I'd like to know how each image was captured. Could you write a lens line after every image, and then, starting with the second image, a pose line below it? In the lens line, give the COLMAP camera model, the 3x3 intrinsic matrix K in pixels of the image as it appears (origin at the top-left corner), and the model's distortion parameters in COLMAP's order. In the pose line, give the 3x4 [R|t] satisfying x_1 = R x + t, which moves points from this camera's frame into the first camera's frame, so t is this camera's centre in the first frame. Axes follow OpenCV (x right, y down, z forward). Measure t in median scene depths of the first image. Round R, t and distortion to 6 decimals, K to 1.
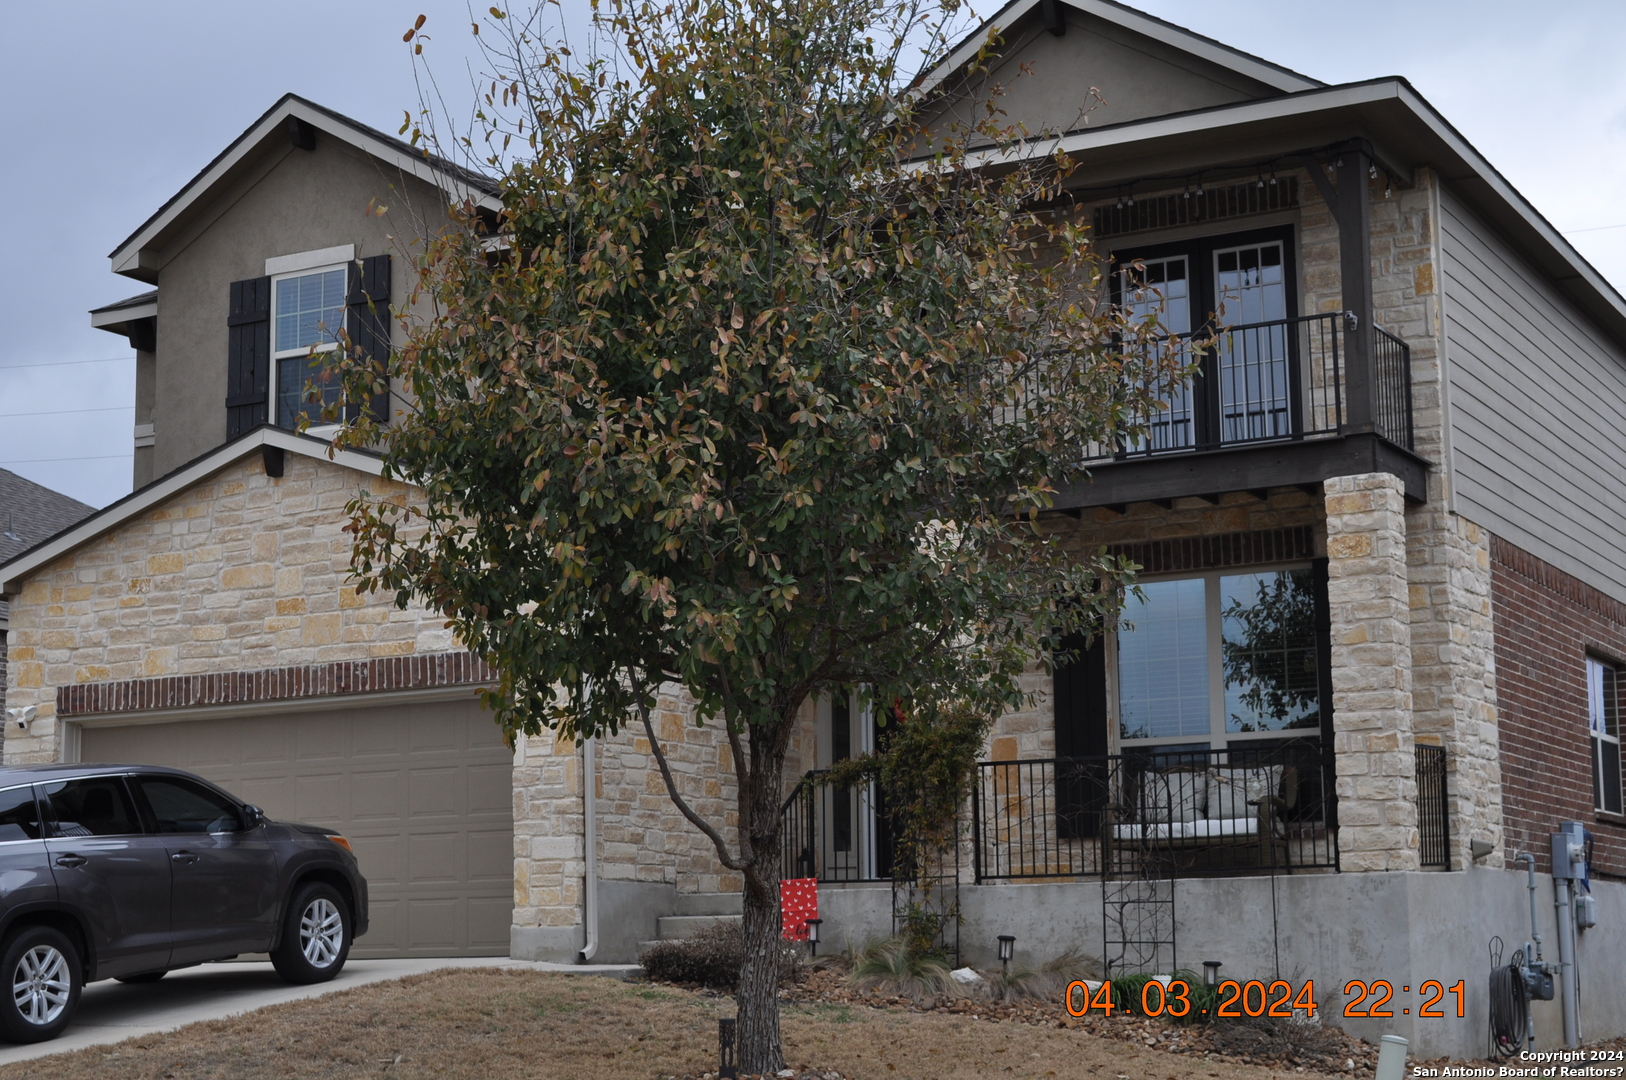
lens RADIAL K [[2734.0, 0, 811.8], [0, 2734.0, 539.8], [0, 0, 1]] dist [-0.003689, 0.000000]
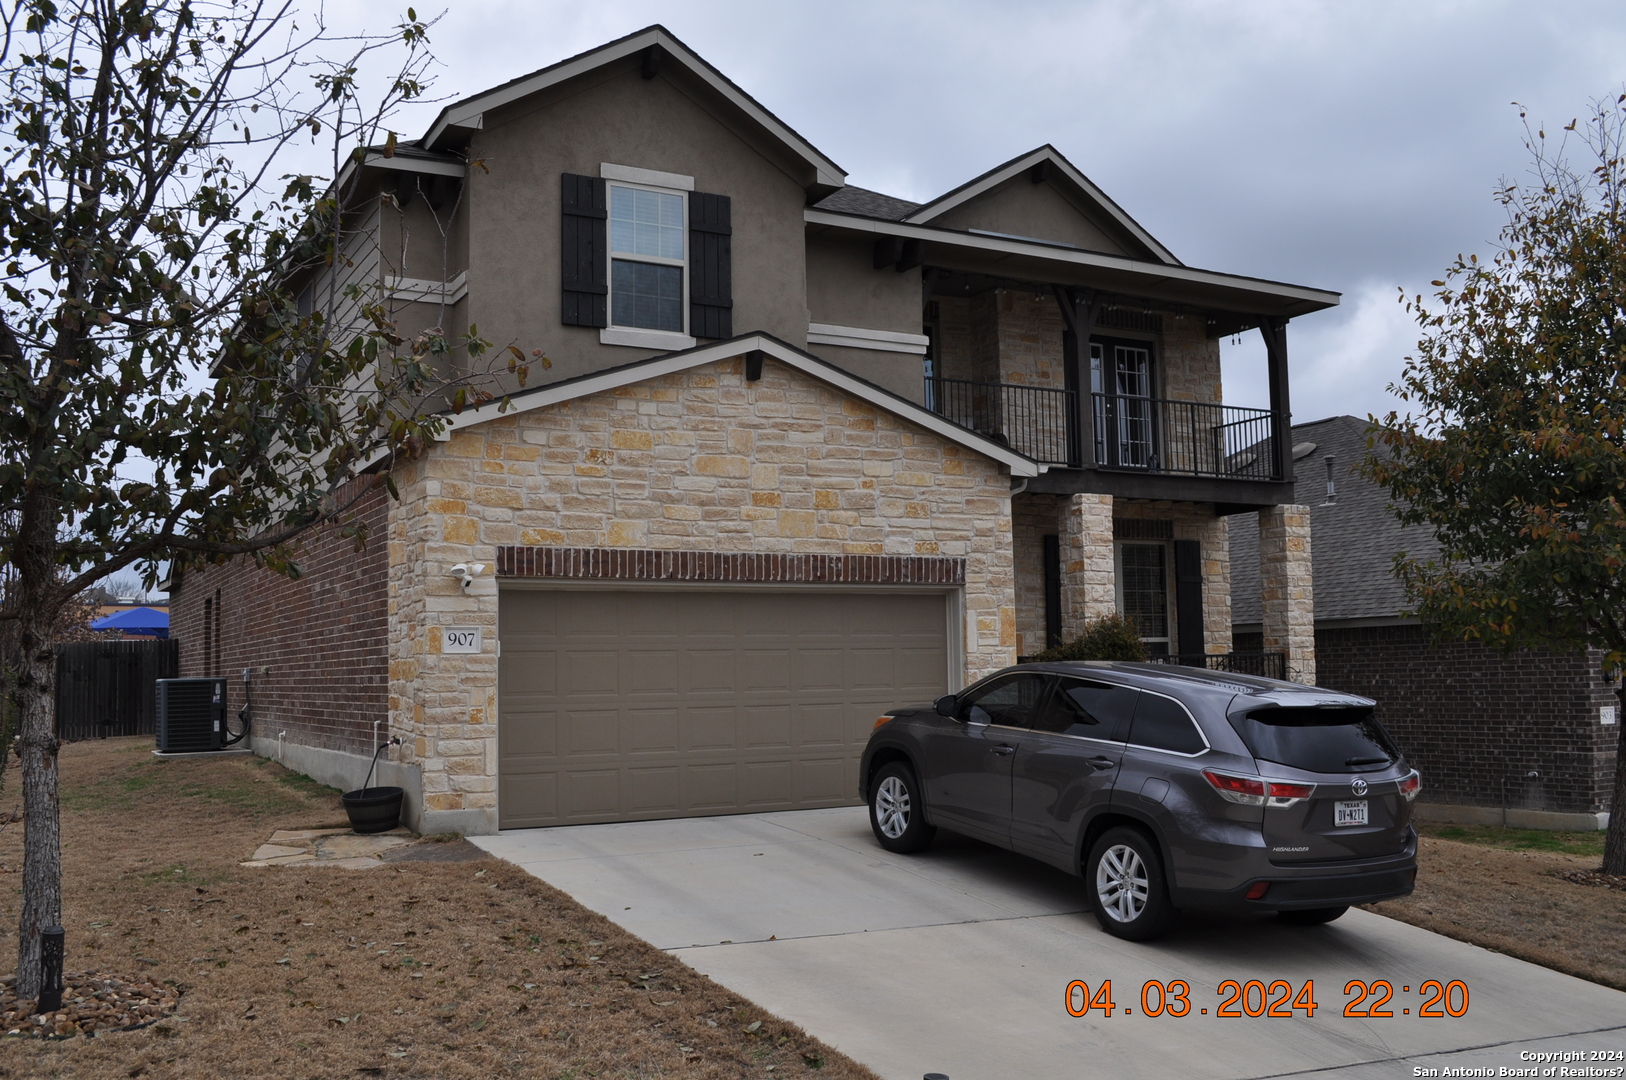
lens RADIAL K [[1476.6, 0, 812.6], [0, 1476.6, 540.5], [0, 0, 1]] dist [-0.056262, -0.000456]
pose [[0.534858, 0.081733, 0.840980, -0.678325], [-0.124880, 0.992026, -0.016990, 0.048351], [-0.835663, -0.095935, 0.540800, 0.646485]]
